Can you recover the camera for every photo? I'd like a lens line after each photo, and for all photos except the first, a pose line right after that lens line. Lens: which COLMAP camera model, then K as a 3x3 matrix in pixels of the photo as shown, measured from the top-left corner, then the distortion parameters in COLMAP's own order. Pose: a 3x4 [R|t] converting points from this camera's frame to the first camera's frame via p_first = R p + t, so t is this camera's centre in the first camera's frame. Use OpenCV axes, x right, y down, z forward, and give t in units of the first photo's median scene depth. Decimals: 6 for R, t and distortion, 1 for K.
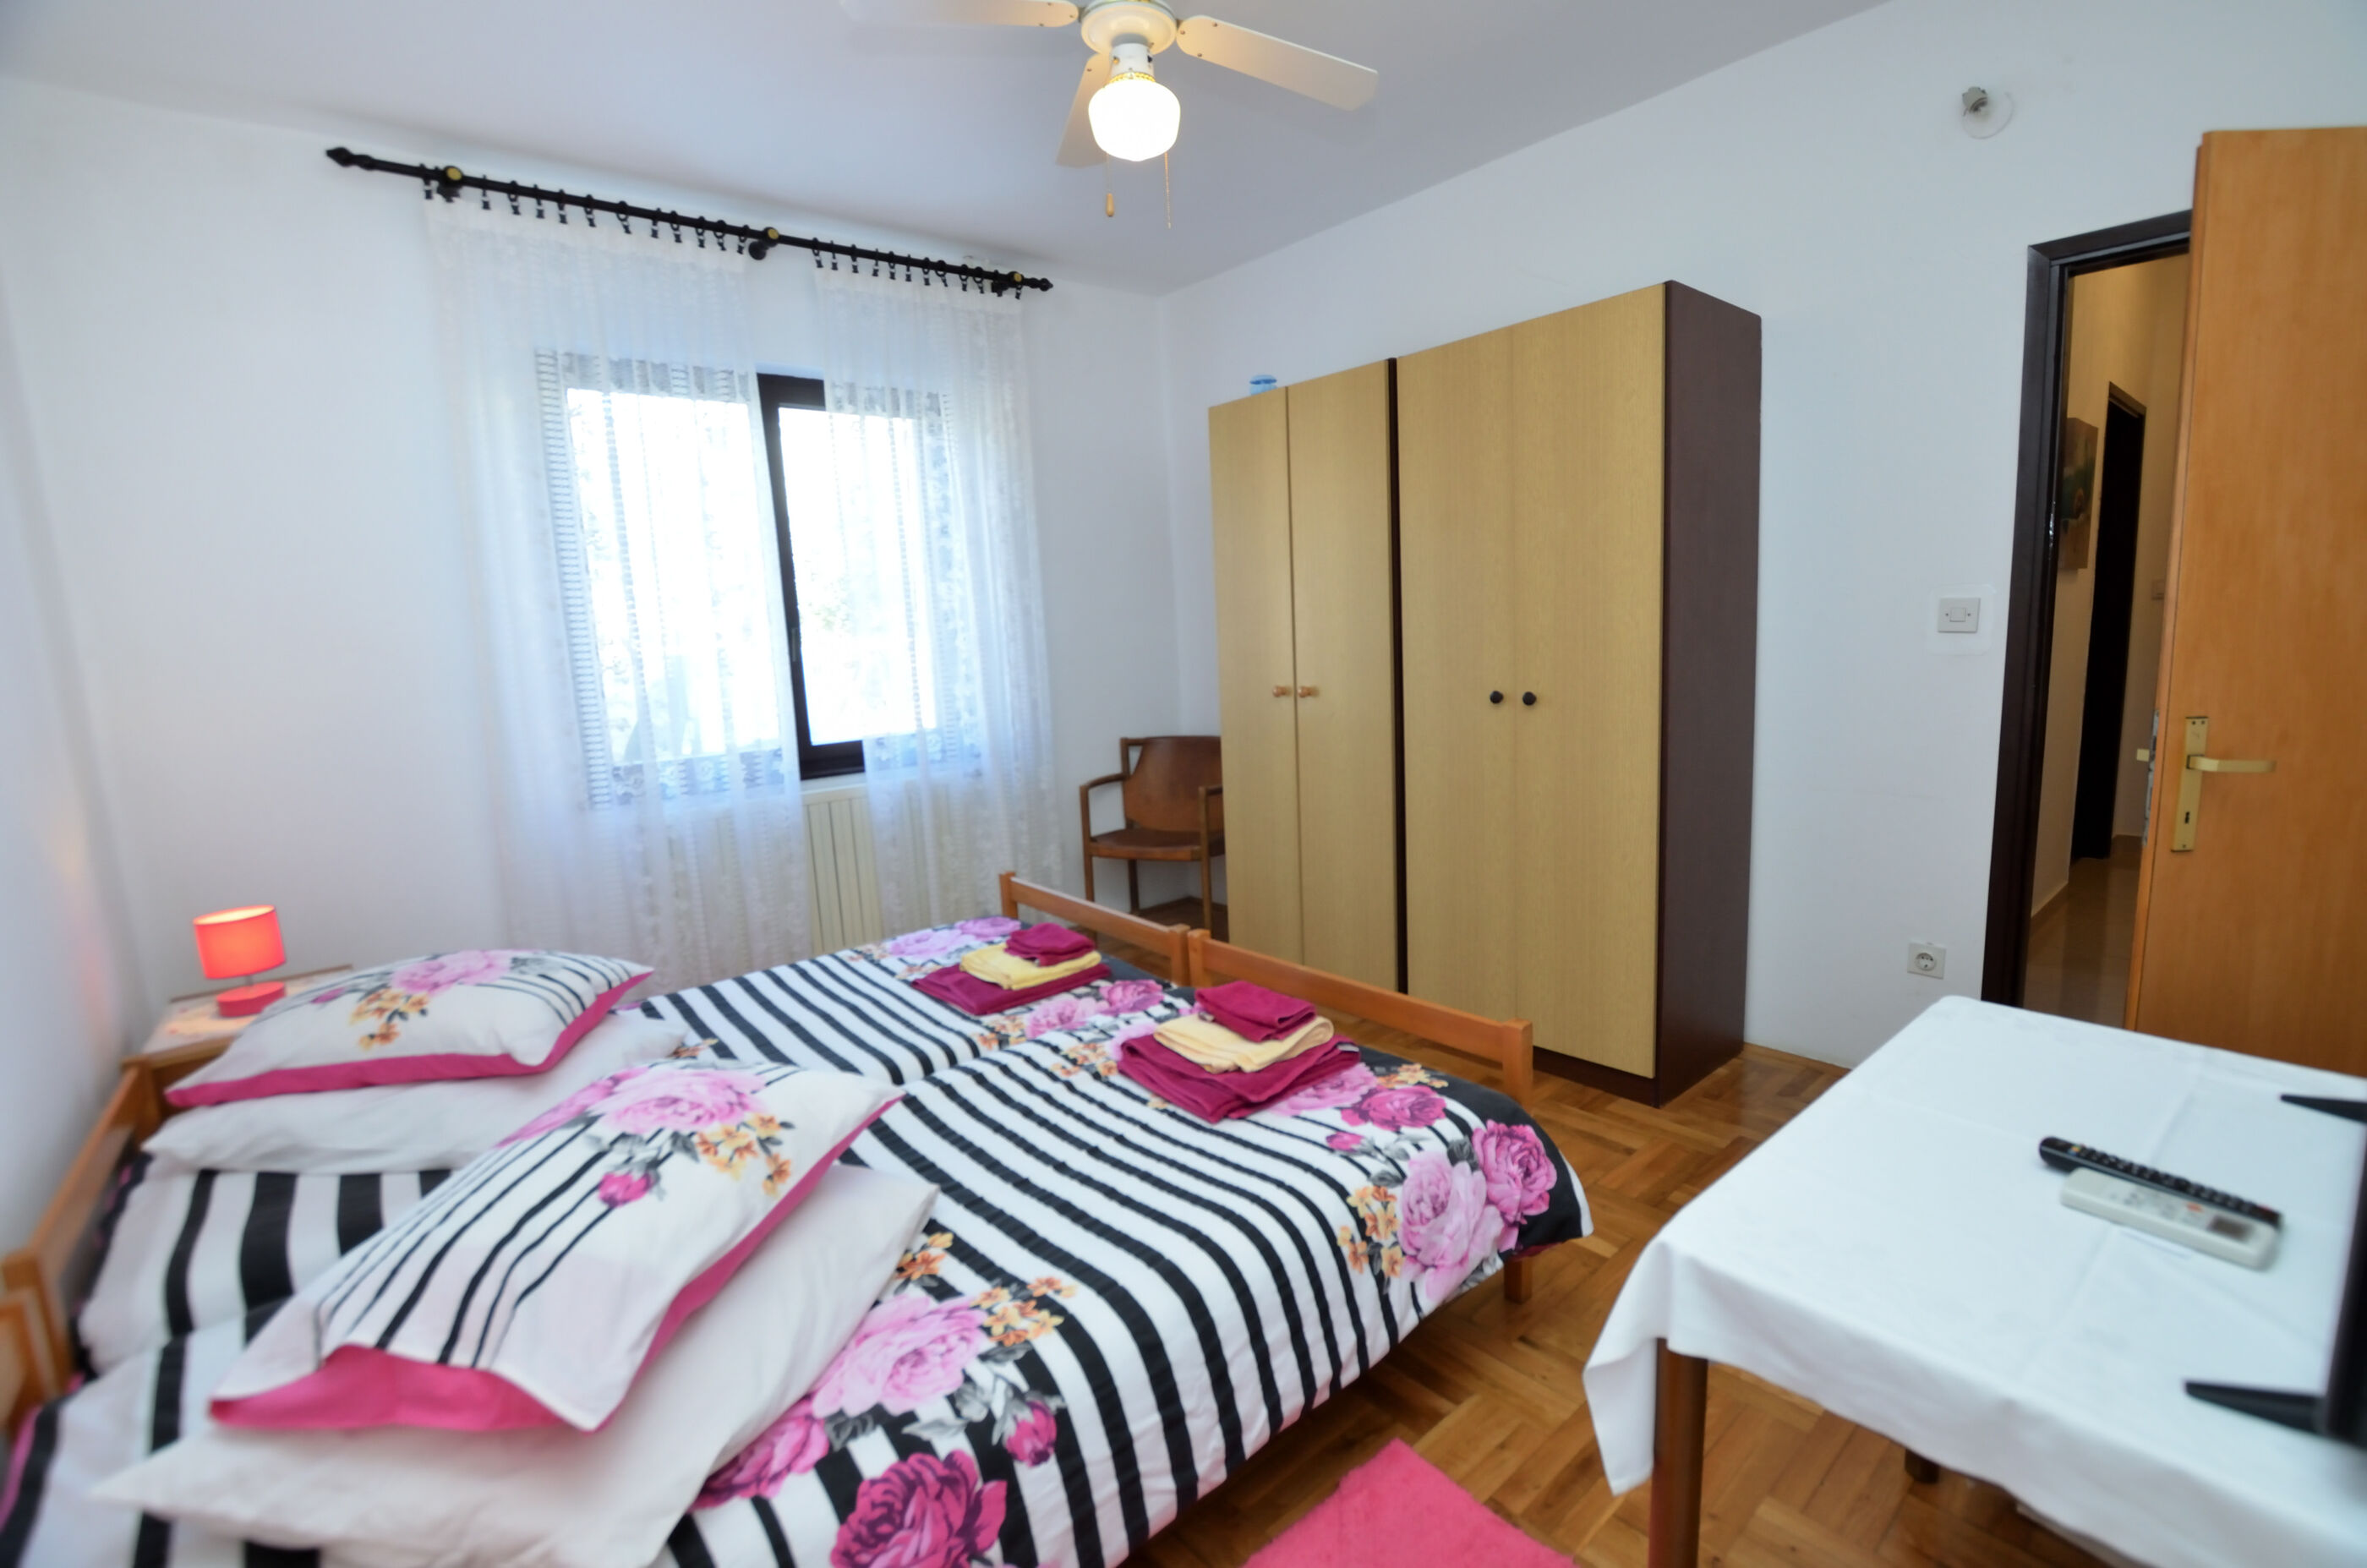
lens RADIAL K [[1038.5, 0, 1207.5], [0, 1038.5, 781.8], [0, 0, 1]] dist [-0.028113, 0.000163]
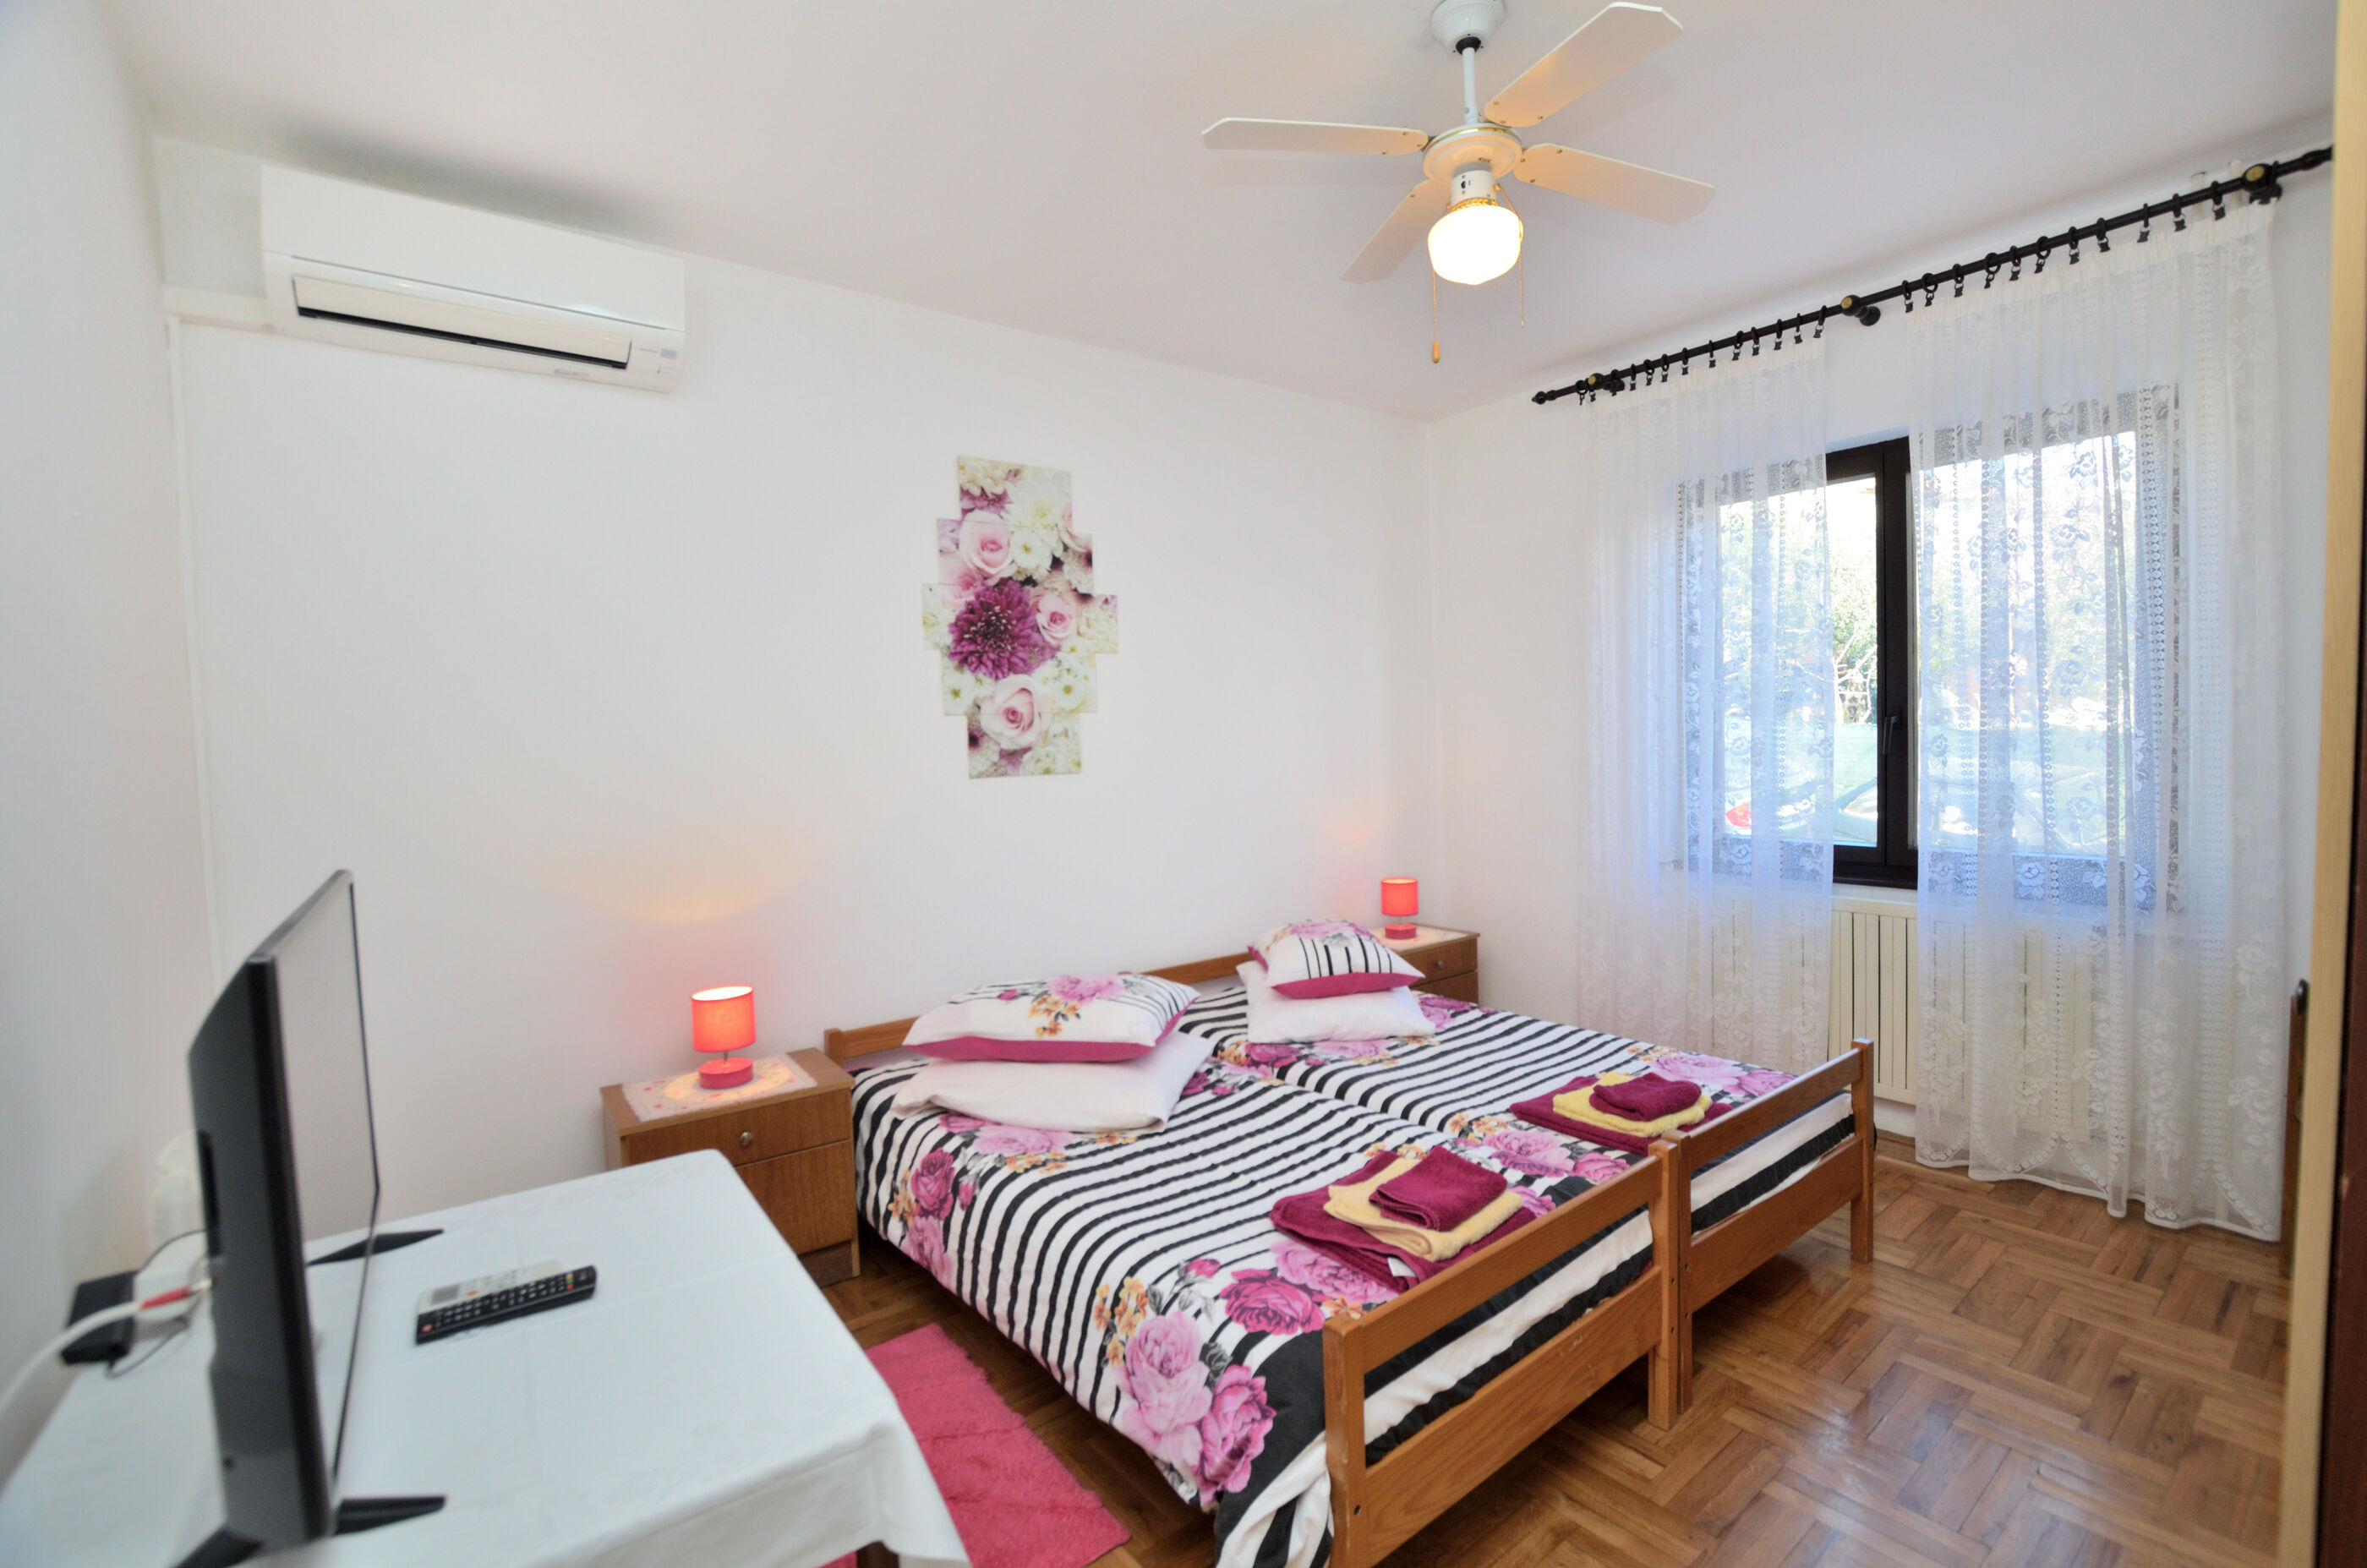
lens RADIAL K [[1038.5, 0, 1207.5], [0, 1038.5, 781.8], [0, 0, 1]] dist [-0.028113, 0.000163]
pose [[-0.046370, 0.095208, -0.994377, 1.055749], [-0.118617, 0.987880, 0.100117, -0.227510], [0.991857, 0.122593, -0.034515, 0.922082]]
